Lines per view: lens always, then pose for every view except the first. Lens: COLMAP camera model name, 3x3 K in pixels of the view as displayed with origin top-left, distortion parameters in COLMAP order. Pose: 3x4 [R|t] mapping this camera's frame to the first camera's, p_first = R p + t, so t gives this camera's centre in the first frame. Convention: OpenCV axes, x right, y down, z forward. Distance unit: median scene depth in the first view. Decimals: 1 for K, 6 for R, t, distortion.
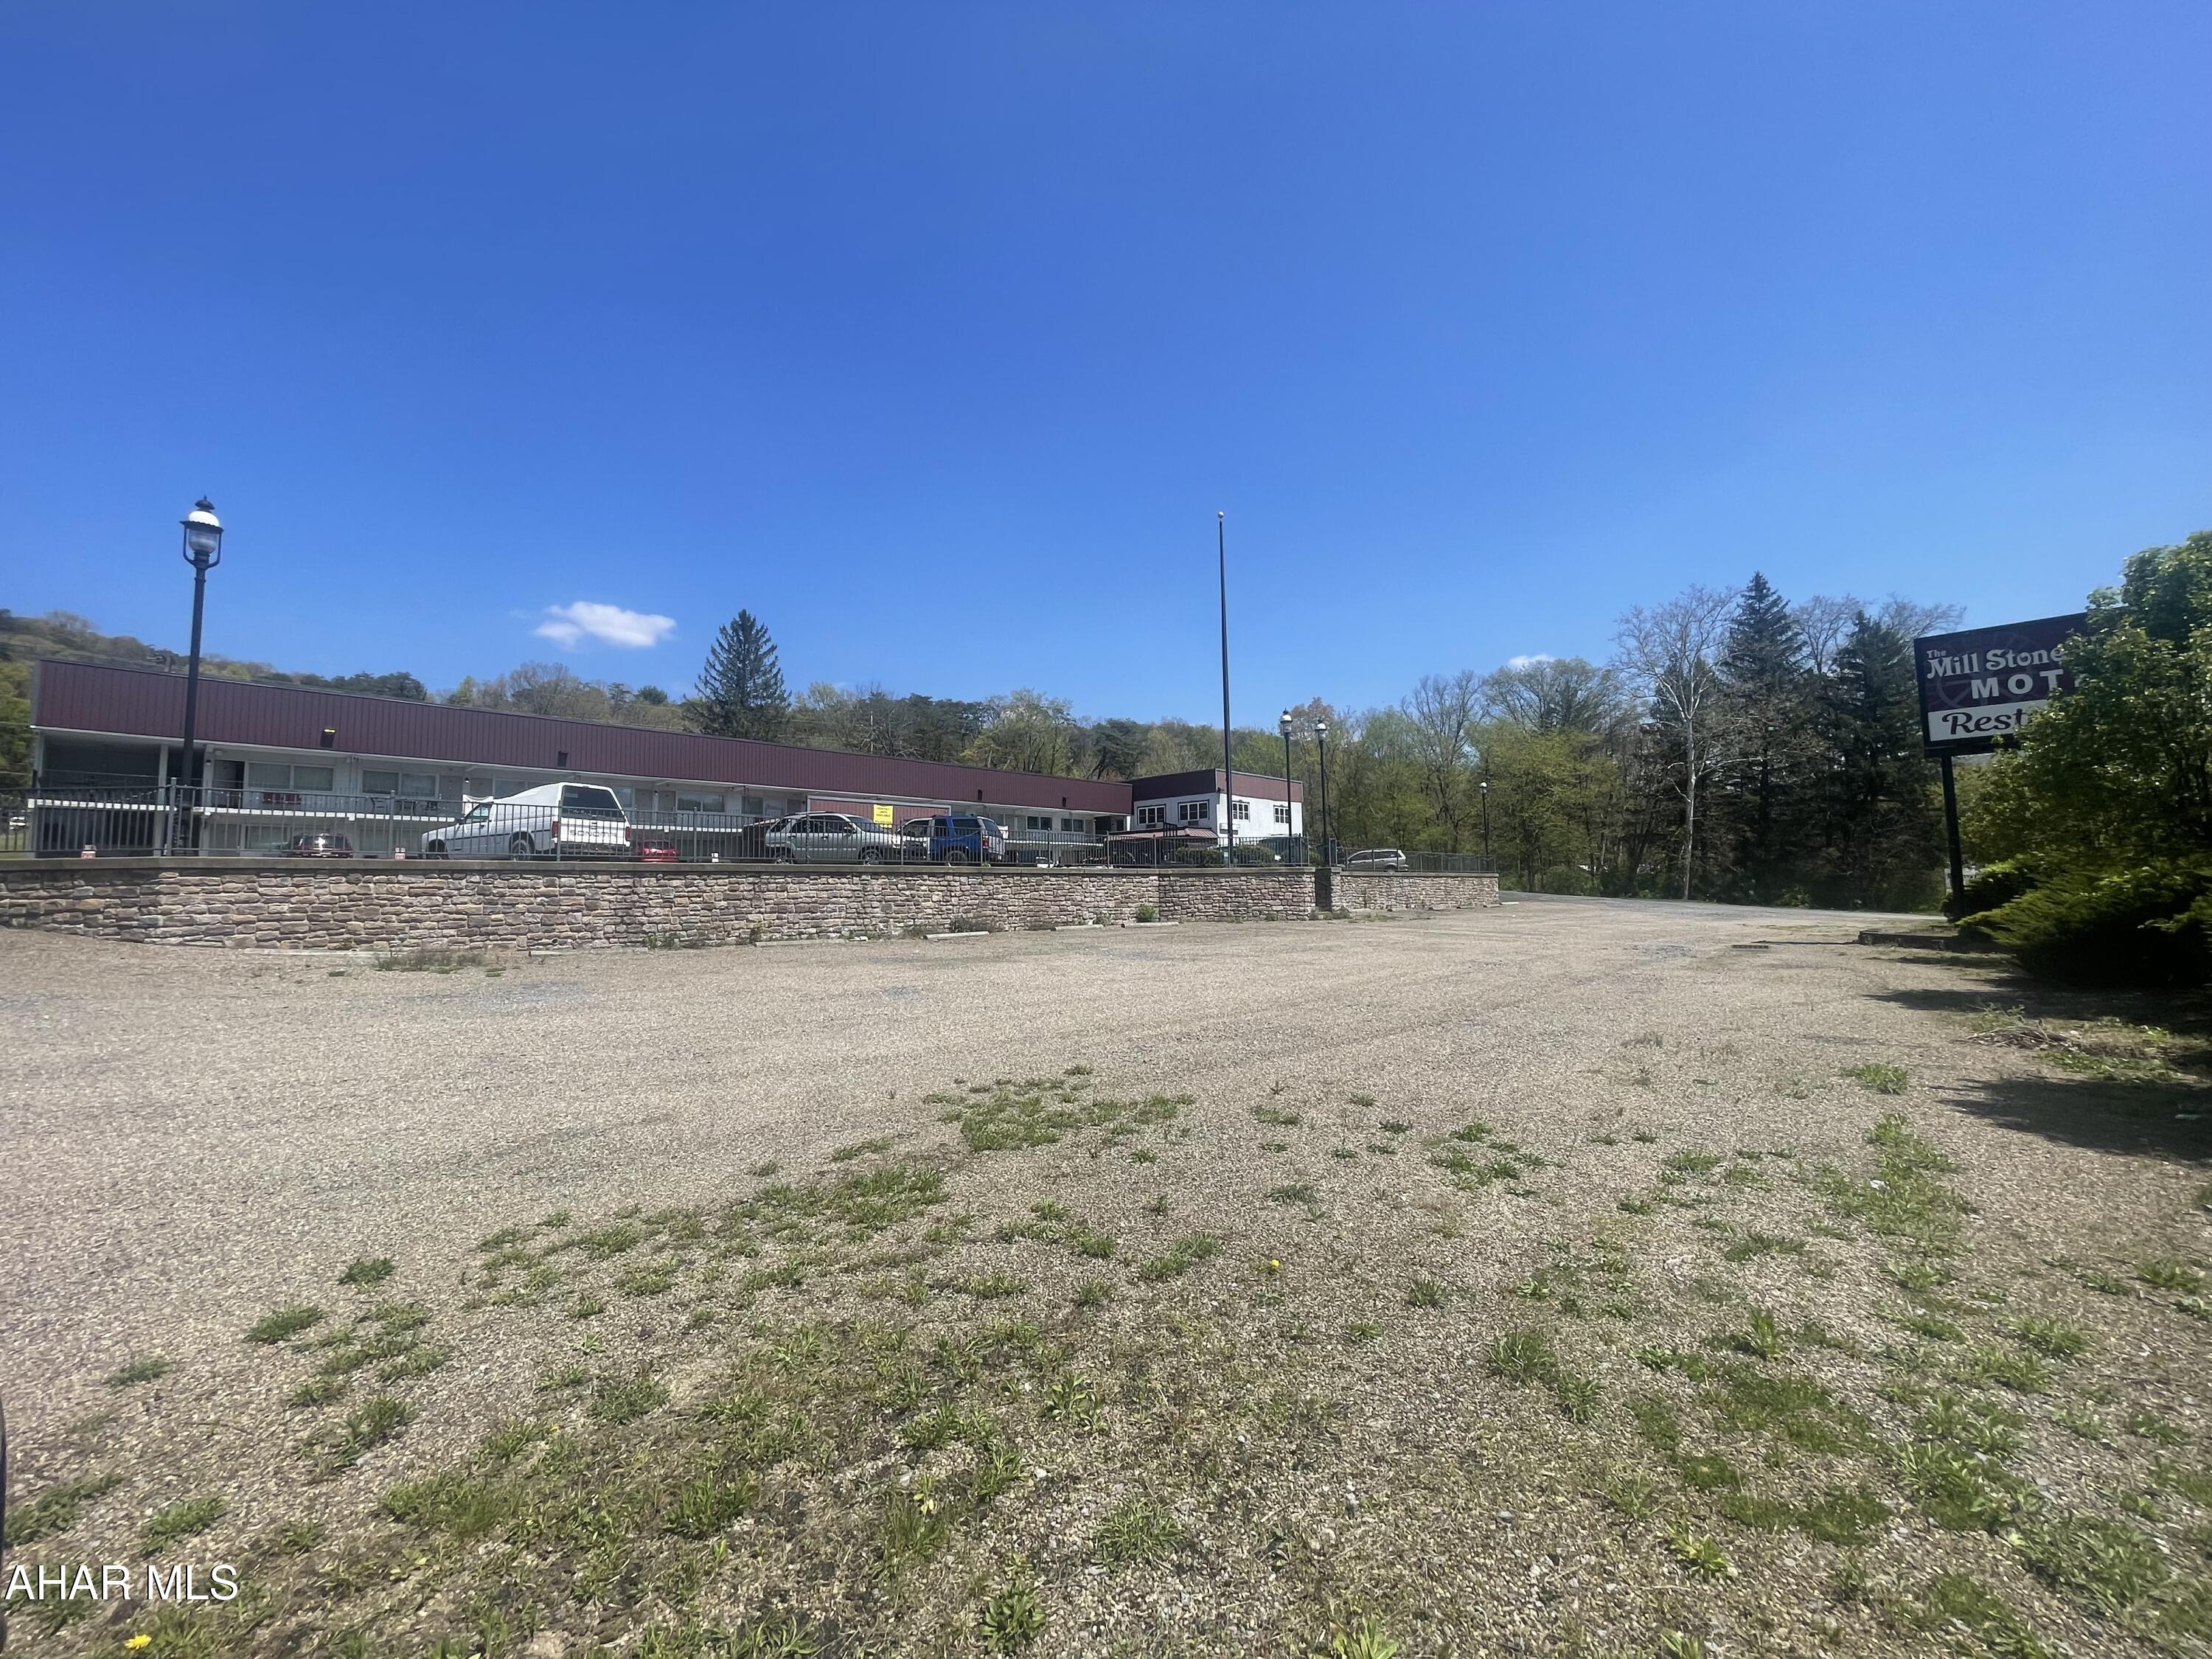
lens RADIAL K [[899.4, 0, 1108.2], [0, 899.4, 828.6], [0, 0, 1]] dist [-0.004617, 0.001475]
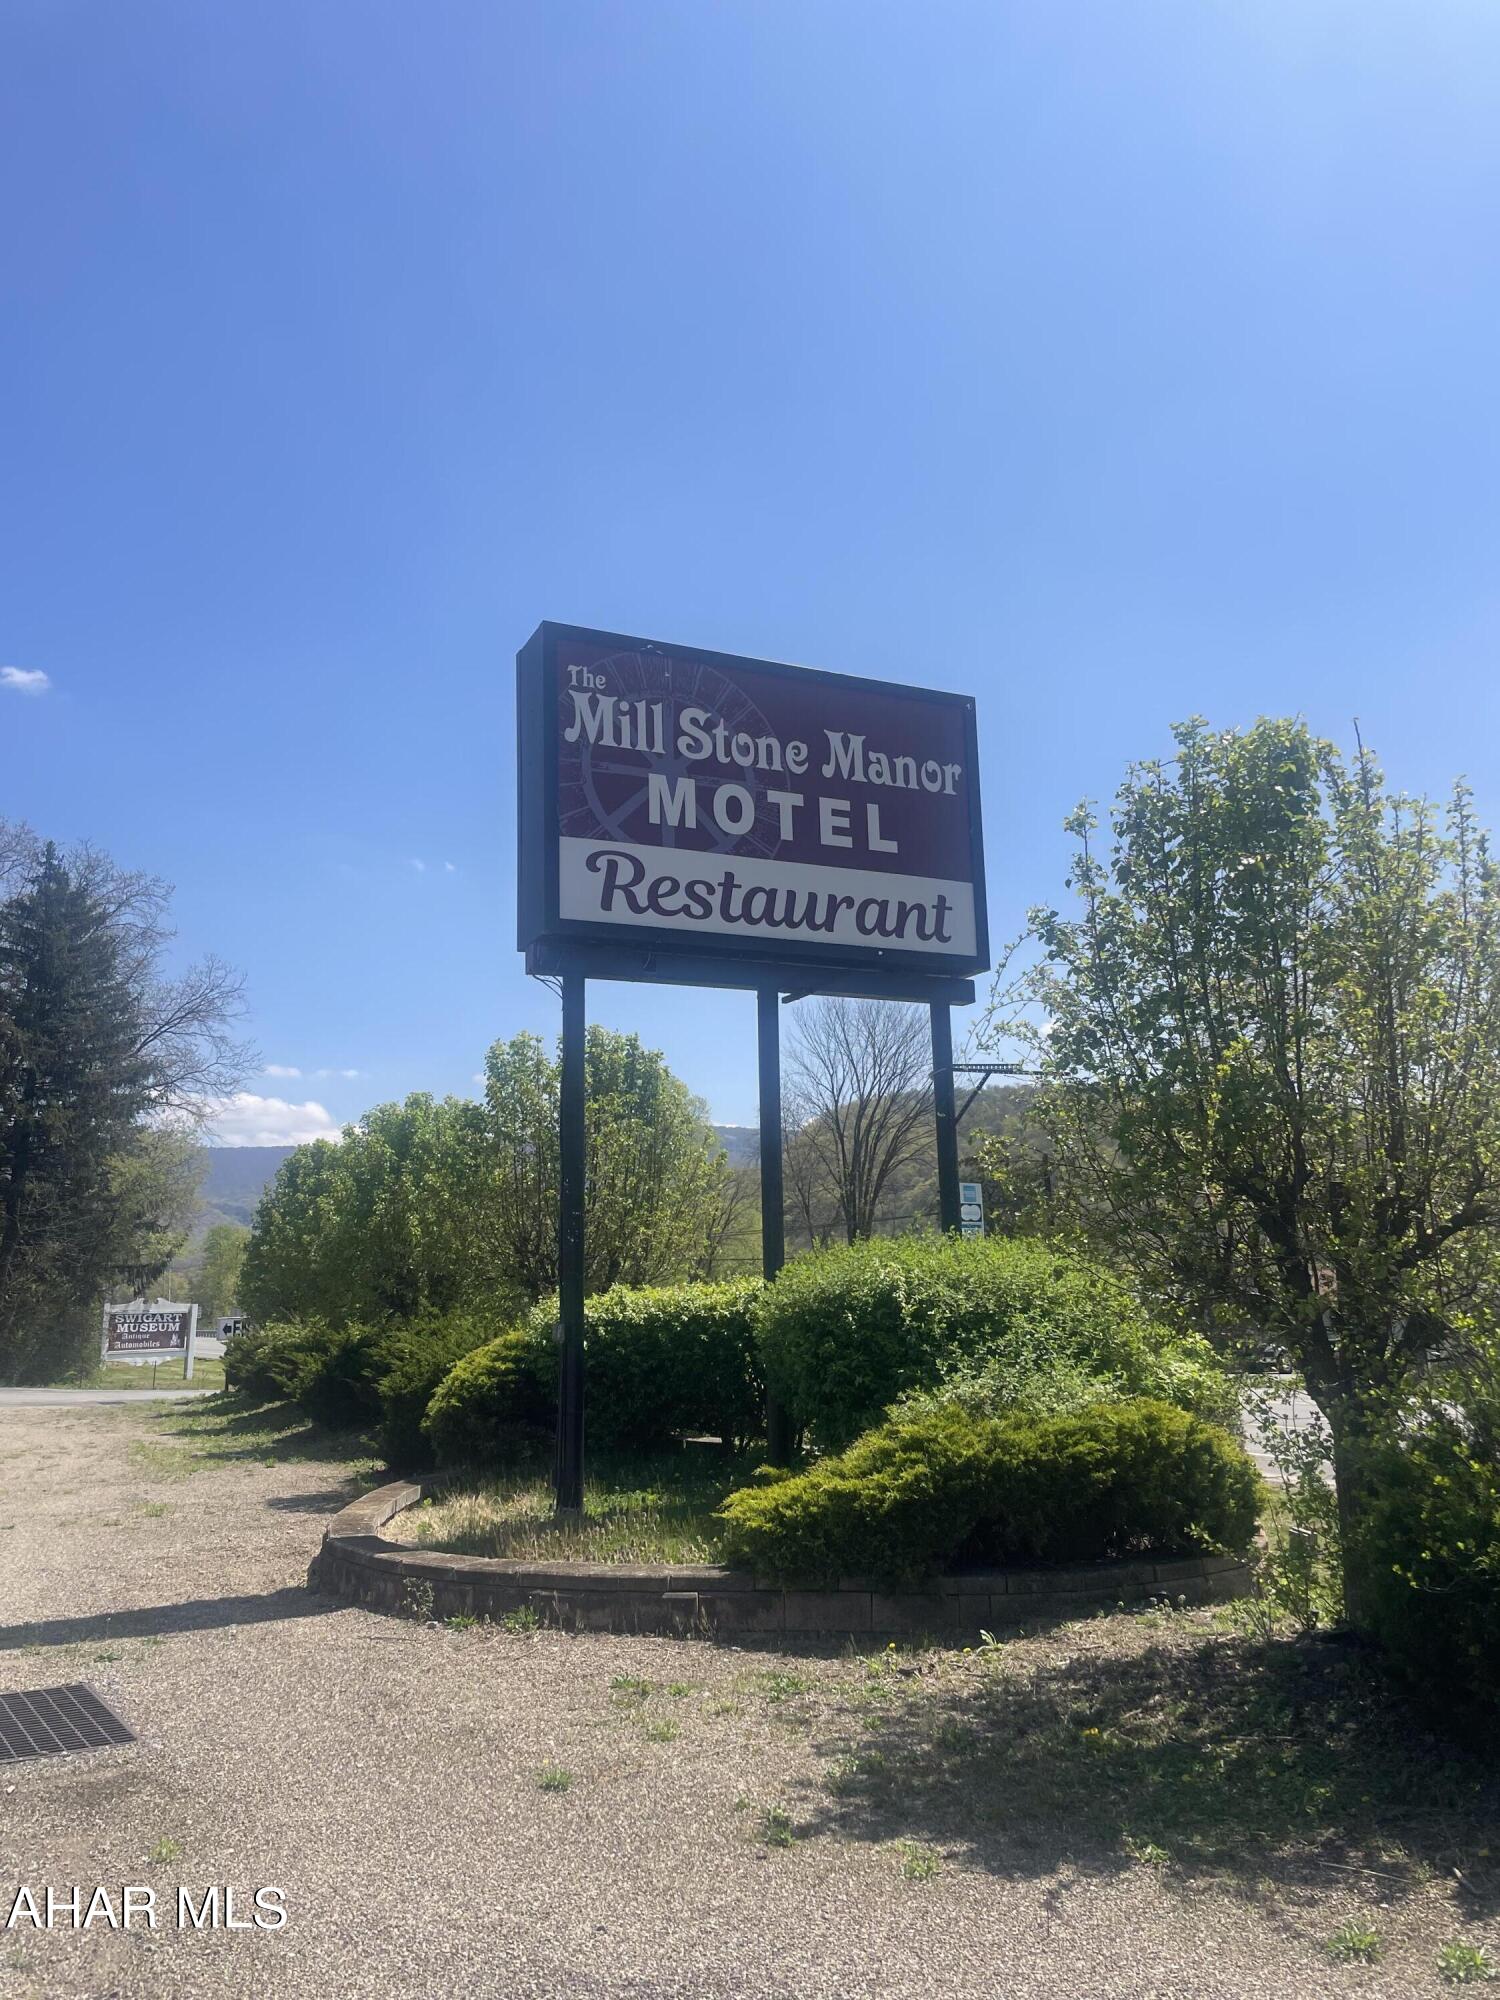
lens RADIAL K [[1518.1, 0, 749.6], [0, 1518.1, 997.4], [0, 0, 1]] dist [0.000865, 0.000026]
pose [[0.364101, 0.188430, 0.912099, 0.351274], [-0.049507, 0.981851, -0.183077, 0.025832], [-0.930043, 0.021503, 0.366821, 0.592170]]
